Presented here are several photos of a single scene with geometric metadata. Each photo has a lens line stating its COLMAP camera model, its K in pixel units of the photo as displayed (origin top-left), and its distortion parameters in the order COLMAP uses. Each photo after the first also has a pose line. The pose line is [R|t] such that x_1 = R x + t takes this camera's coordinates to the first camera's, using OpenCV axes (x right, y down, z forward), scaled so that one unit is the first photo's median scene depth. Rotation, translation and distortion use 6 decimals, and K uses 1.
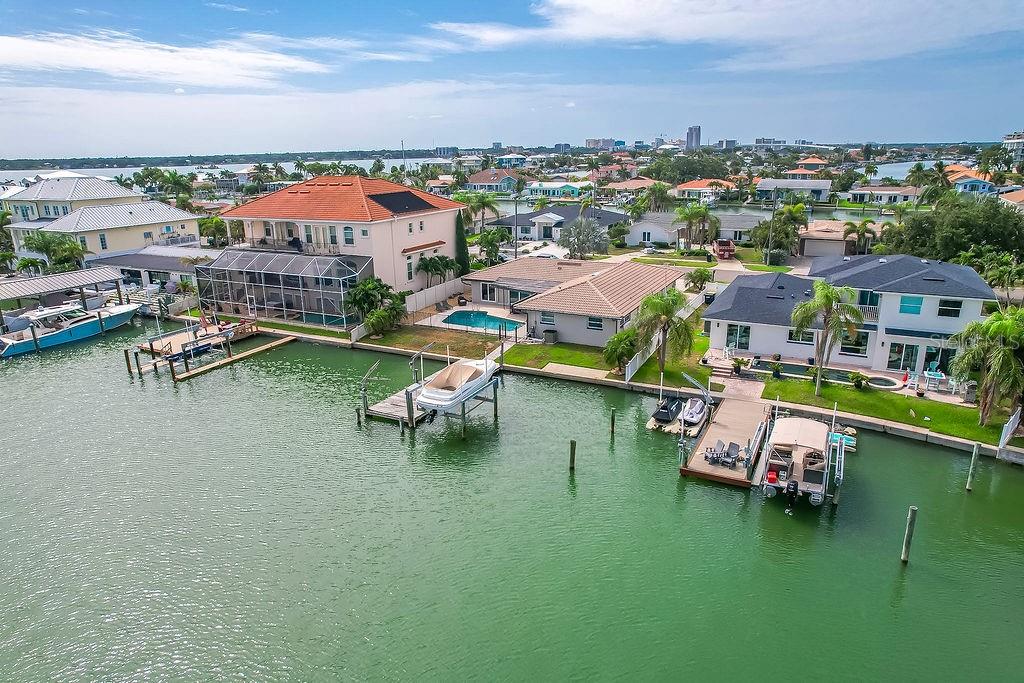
lens RADIAL K [[652.4, 0, 512.0], [0, 652.4, 341.5], [0, 0, 1]] dist [-0.072378, 0.059691]
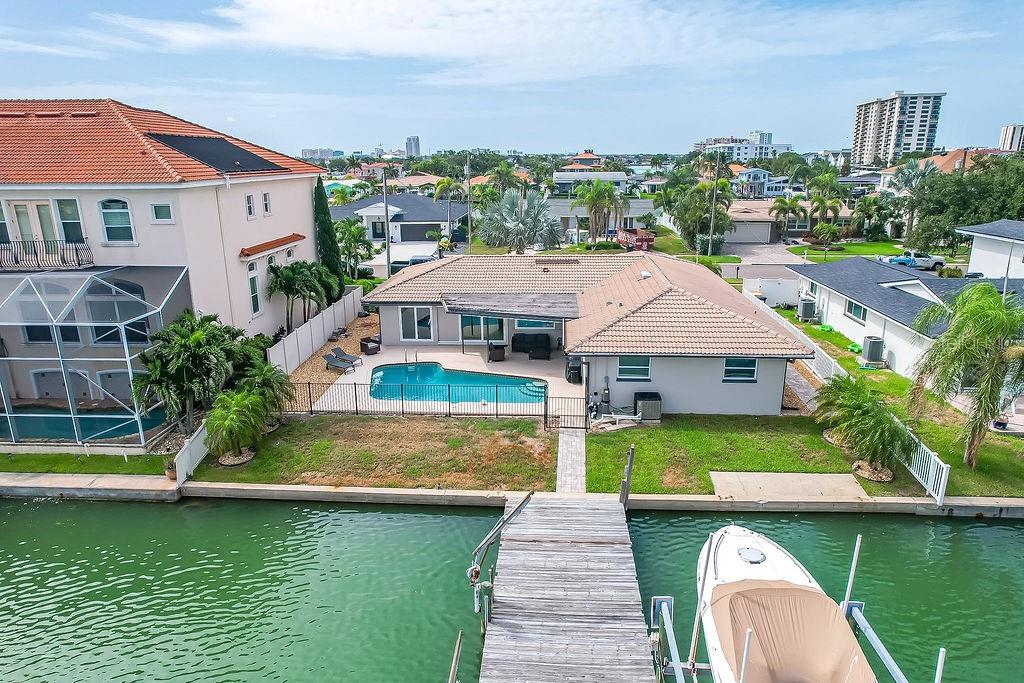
lens RADIAL K [[658.9, 0, 512.0], [0, 658.9, 341.5], [0, 0, 1]] dist [-0.072018, 0.063654]
pose [[0.916127, -0.098463, 0.388609, -0.194079], [0.105891, 0.994375, 0.002314, -0.060281], [-0.386651, 0.039030, 0.921400, 0.532753]]
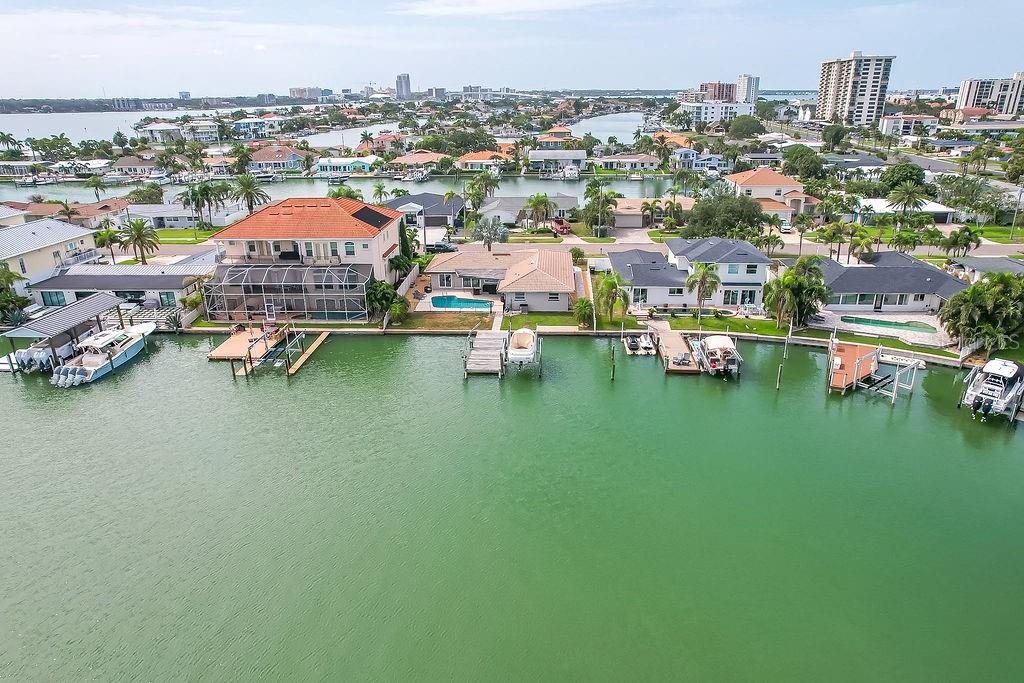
lens RADIAL K [[667.2, 0, 512.0], [0, 667.2, 341.5], [0, 0, 1]] dist [-0.038061, 0.003946]
pose [[0.912391, -0.137462, 0.385547, -0.511332], [0.111774, 0.989795, 0.088387, -0.064225], [-0.393763, -0.037550, 0.918445, -0.360493]]
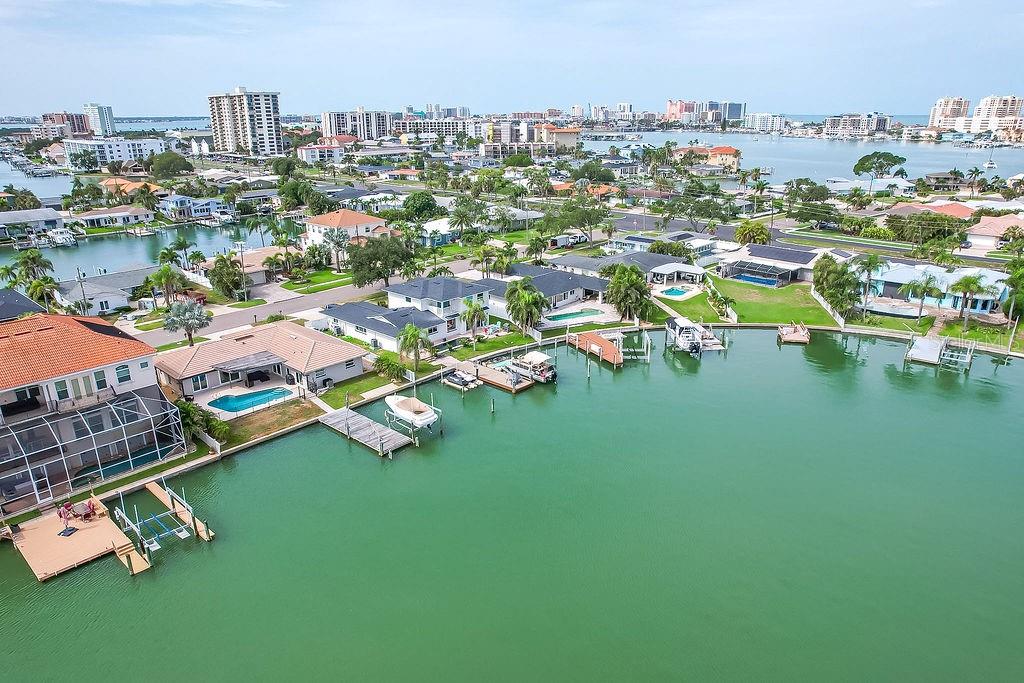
lens RADIAL K [[682.5, 0, 512.0], [0, 682.5, 341.5], [0, 0, 1]] dist [-0.071557, 0.069412]
pose [[0.257233, -0.294940, 0.920240, -1.071415], [0.275969, 0.935048, 0.222545, -0.284341], [-0.926106, 0.196712, 0.321920, 0.110065]]
